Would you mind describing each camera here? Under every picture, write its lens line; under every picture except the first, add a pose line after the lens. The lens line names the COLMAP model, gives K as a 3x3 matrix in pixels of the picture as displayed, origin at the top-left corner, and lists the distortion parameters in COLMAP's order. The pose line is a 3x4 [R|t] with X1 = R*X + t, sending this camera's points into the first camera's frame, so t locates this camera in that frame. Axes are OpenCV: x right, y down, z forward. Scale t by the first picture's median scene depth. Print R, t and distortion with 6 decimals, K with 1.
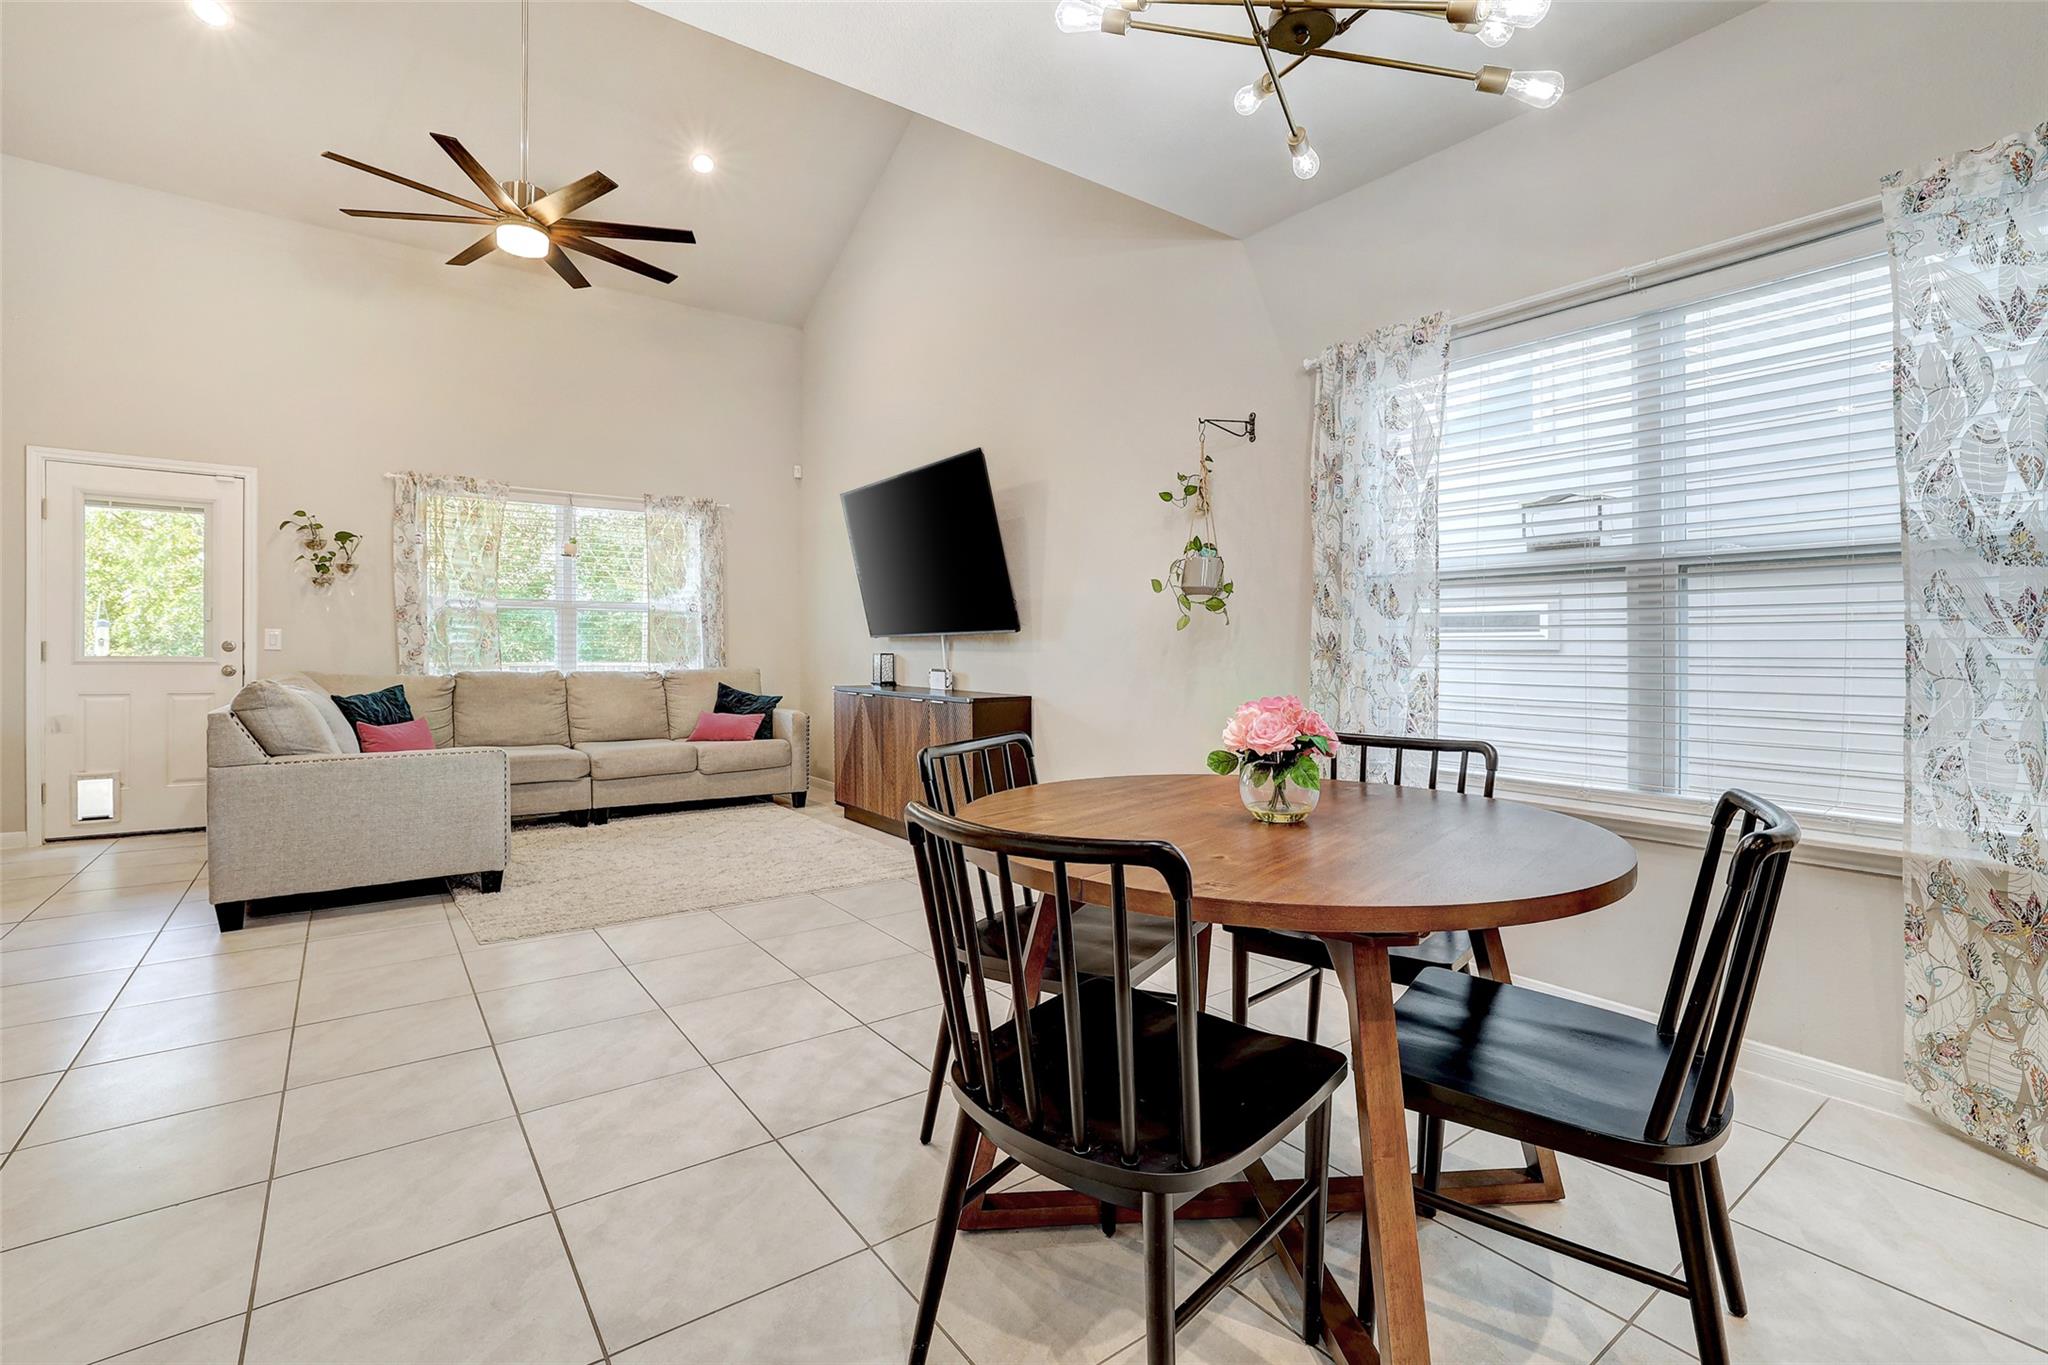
lens RADIAL K [[908.7, 0, 996.5], [0, 908.7, 655.0], [0, 0, 1]] dist [-0.013666, 0.002559]
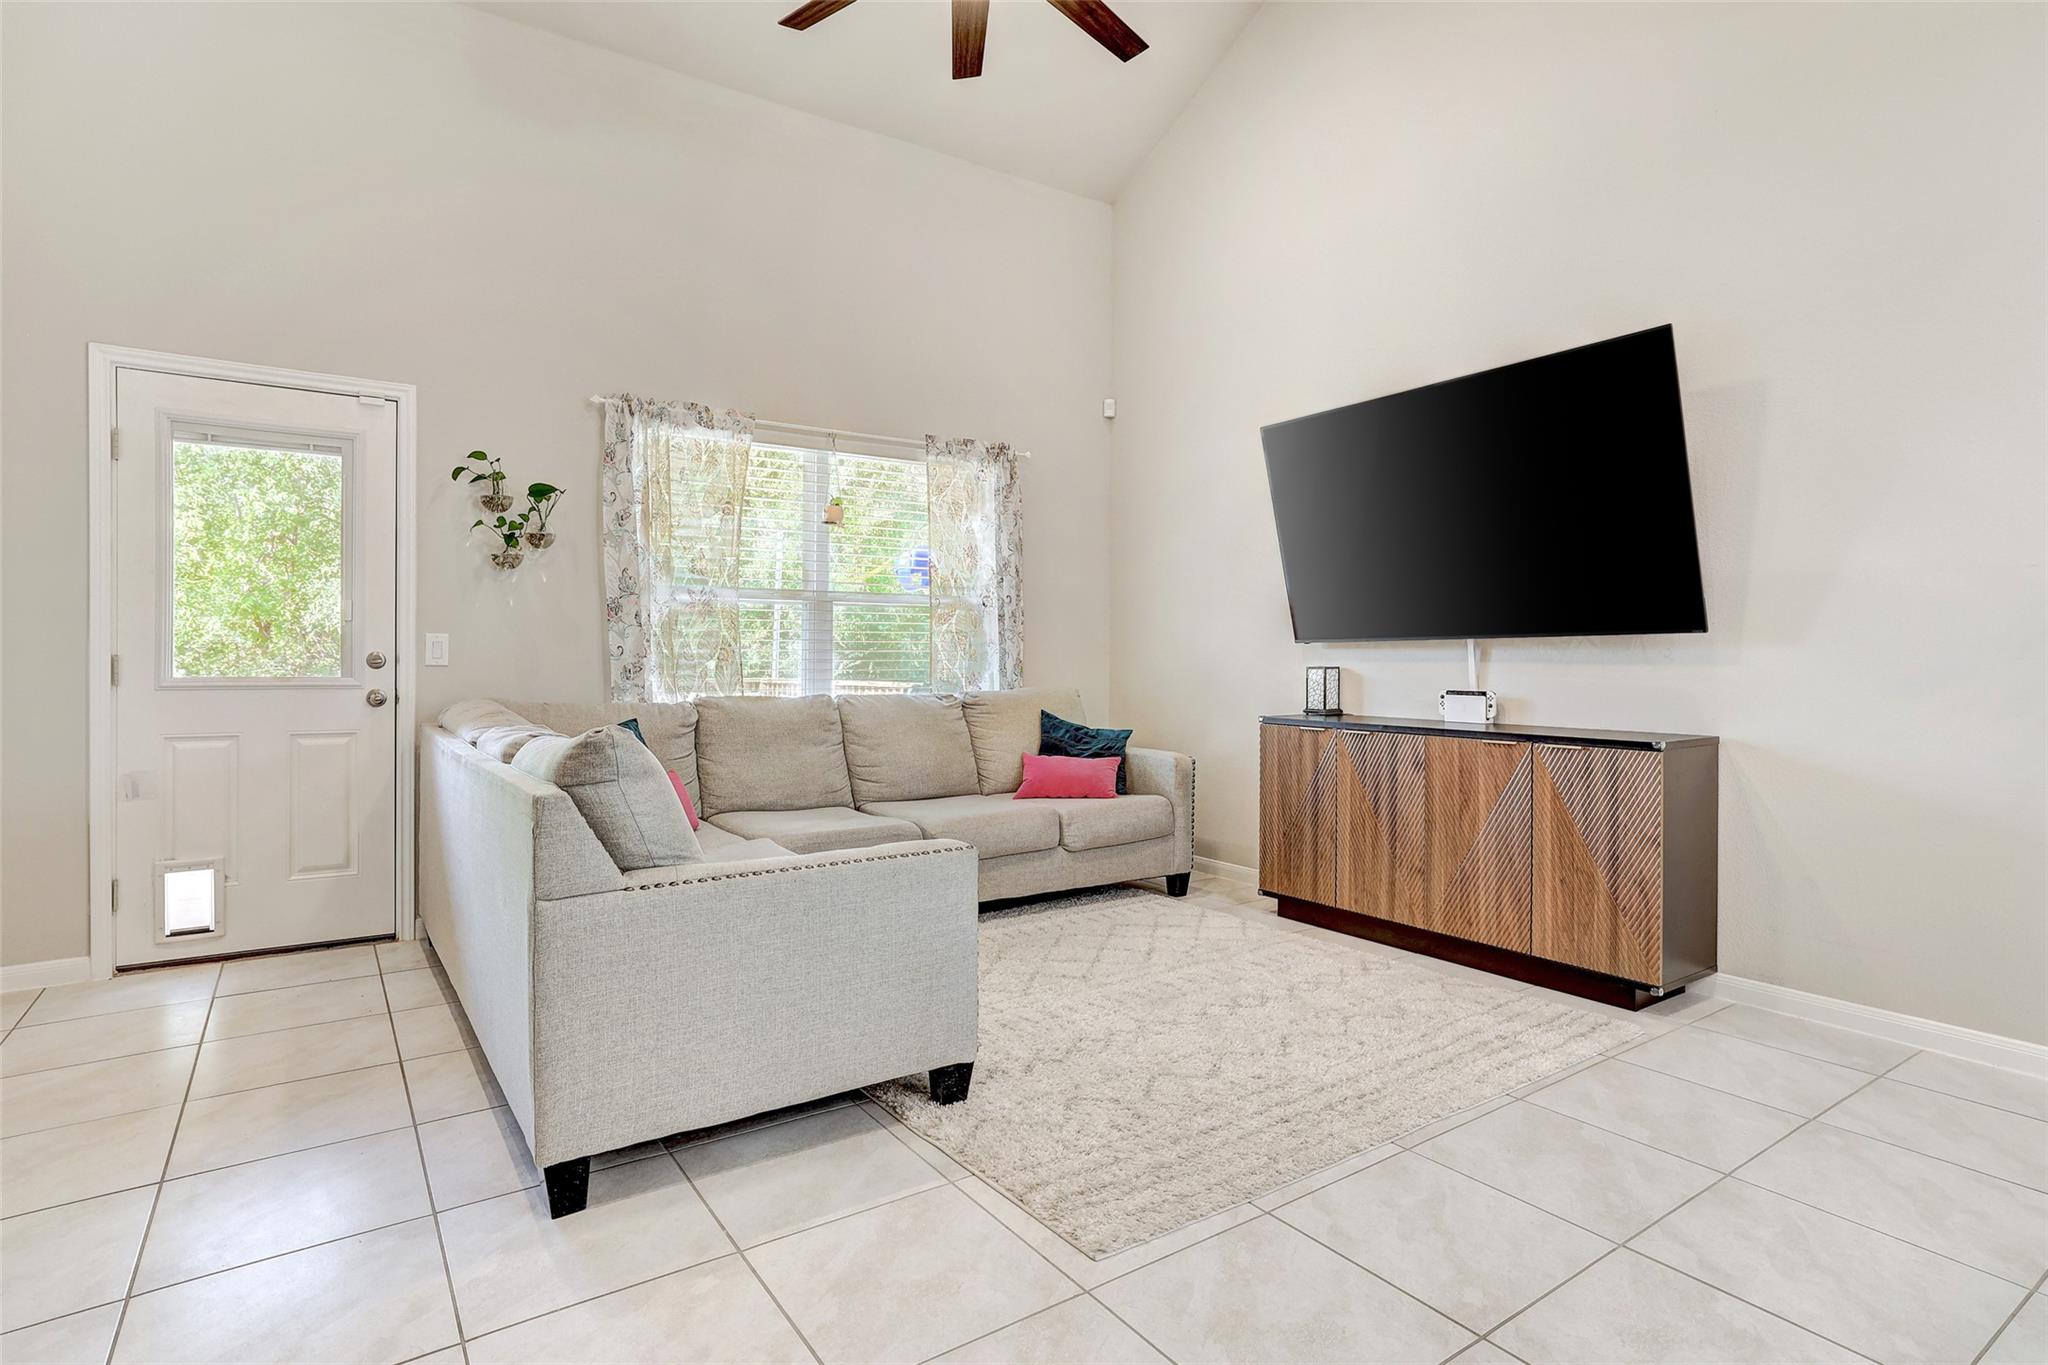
lens RADIAL K [[1042.7, 0, 1018.7], [0, 1042.7, 666.0], [0, 0, 1]] dist [-0.026104, 0.007701]
pose [[0.999713, -0.003762, -0.023671, -0.370767], [0.003778, 0.999993, 0.000650, -0.004248], [0.023668, -0.000739, 0.999720, 0.267201]]
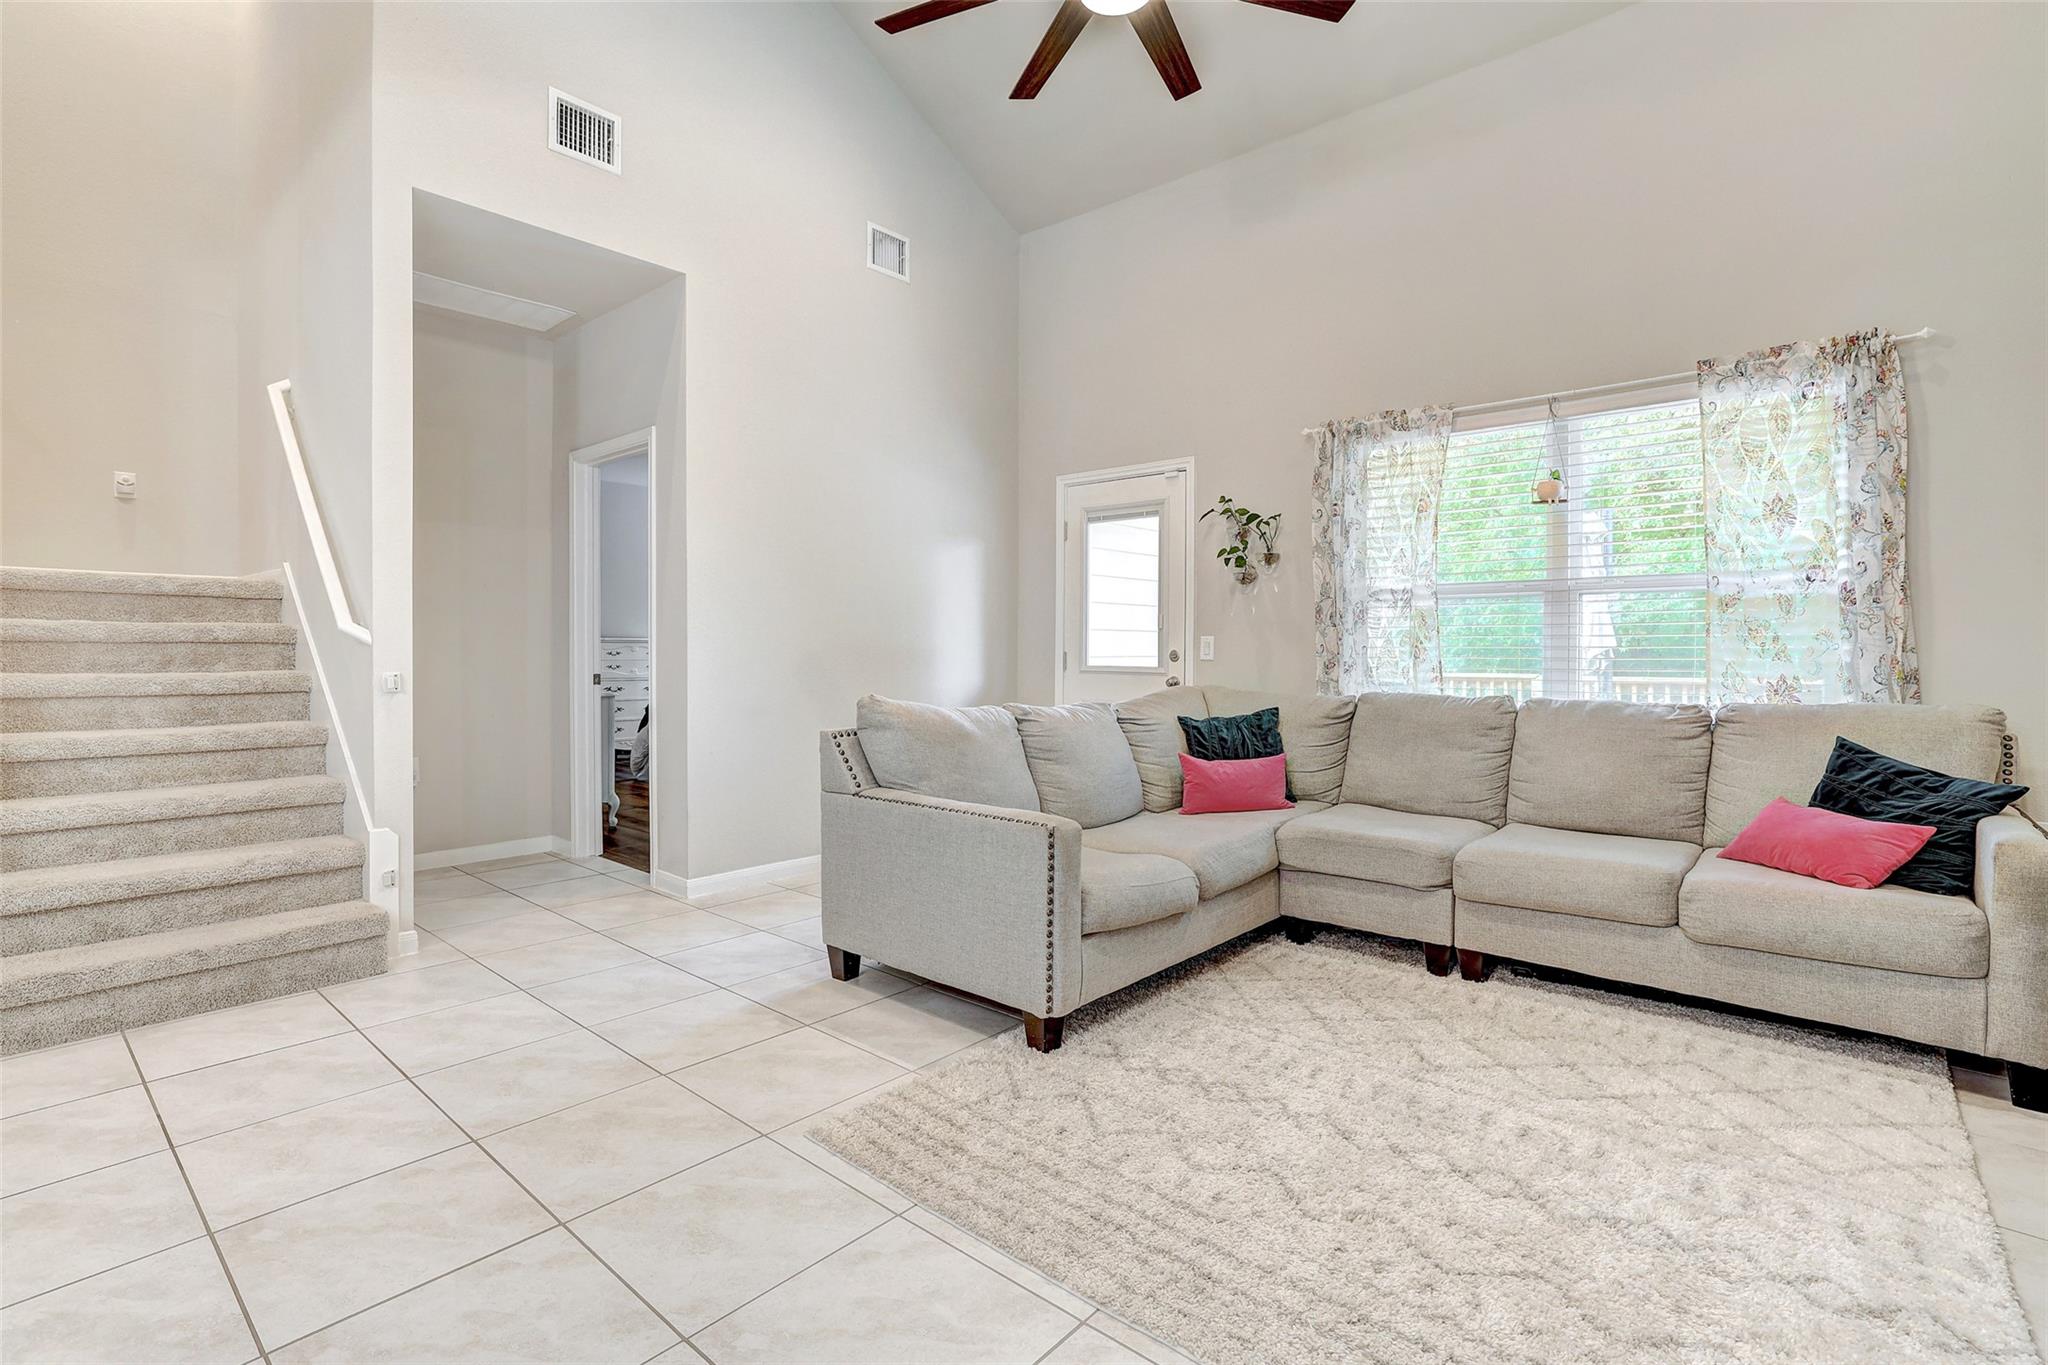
lens RADIAL K [[959.2, 0, 1011.0], [0, 959.2, 650.8], [0, 0, 1]] dist [-0.014929, 0.004402]
pose [[0.216841, -0.004264, -0.976198, 0.069481], [-0.009171, 0.999937, -0.006404, -0.006484], [0.976164, 0.010341, 0.216789, 0.619365]]
